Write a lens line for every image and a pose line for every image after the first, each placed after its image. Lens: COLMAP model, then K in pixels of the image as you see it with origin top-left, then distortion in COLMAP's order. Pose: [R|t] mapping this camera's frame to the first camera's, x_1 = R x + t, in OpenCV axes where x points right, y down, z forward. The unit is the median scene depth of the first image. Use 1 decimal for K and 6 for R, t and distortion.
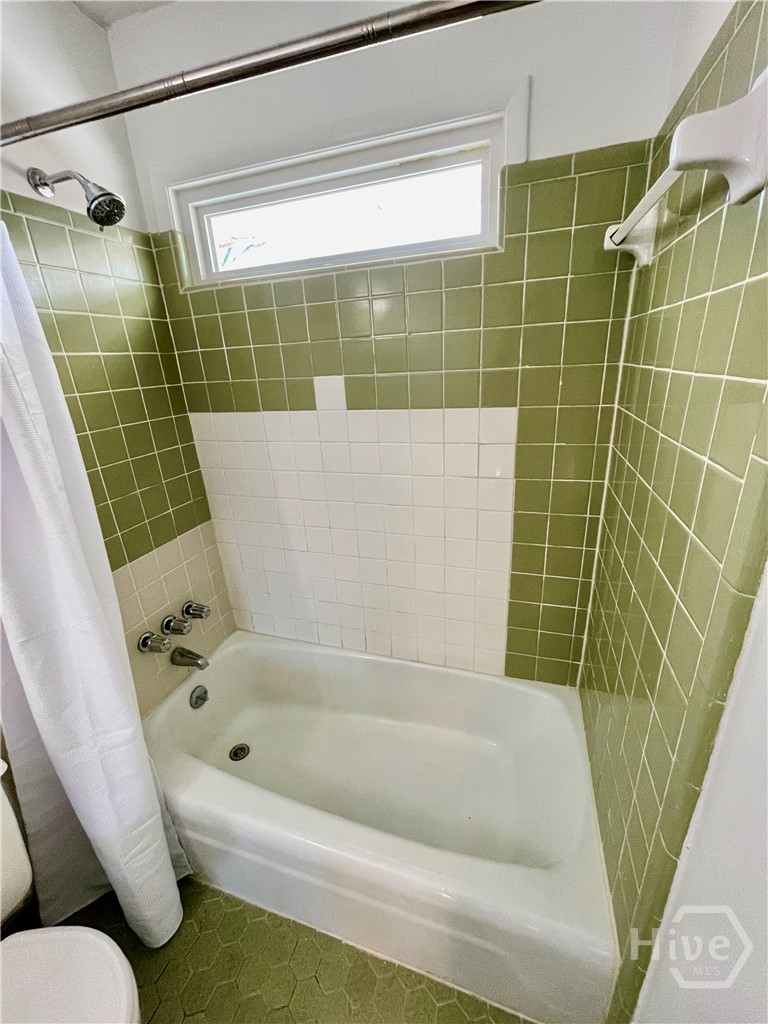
lens RADIAL K [[414.6, 0, 387.1], [0, 414.6, 509.8], [0, 0, 1]] dist [-0.000672, -0.000452]
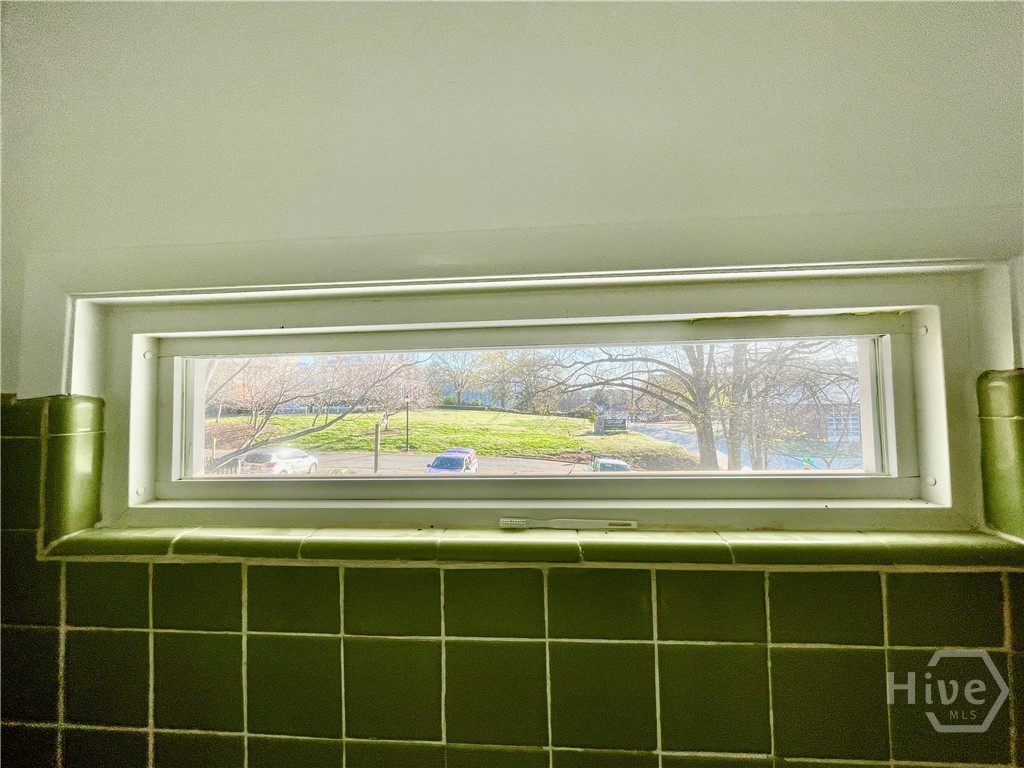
lens RADIAL K [[414.6, 0, 509.6], [0, 414.6, 381.8], [0, 0, 1]] dist [-0.000672, -0.000452]
pose [[0.971556, 0.040863, 0.233257, -0.216072], [0.052236, 0.923758, -0.379397, -0.517641], [-0.230976, 0.380790, 0.895349, 0.568601]]
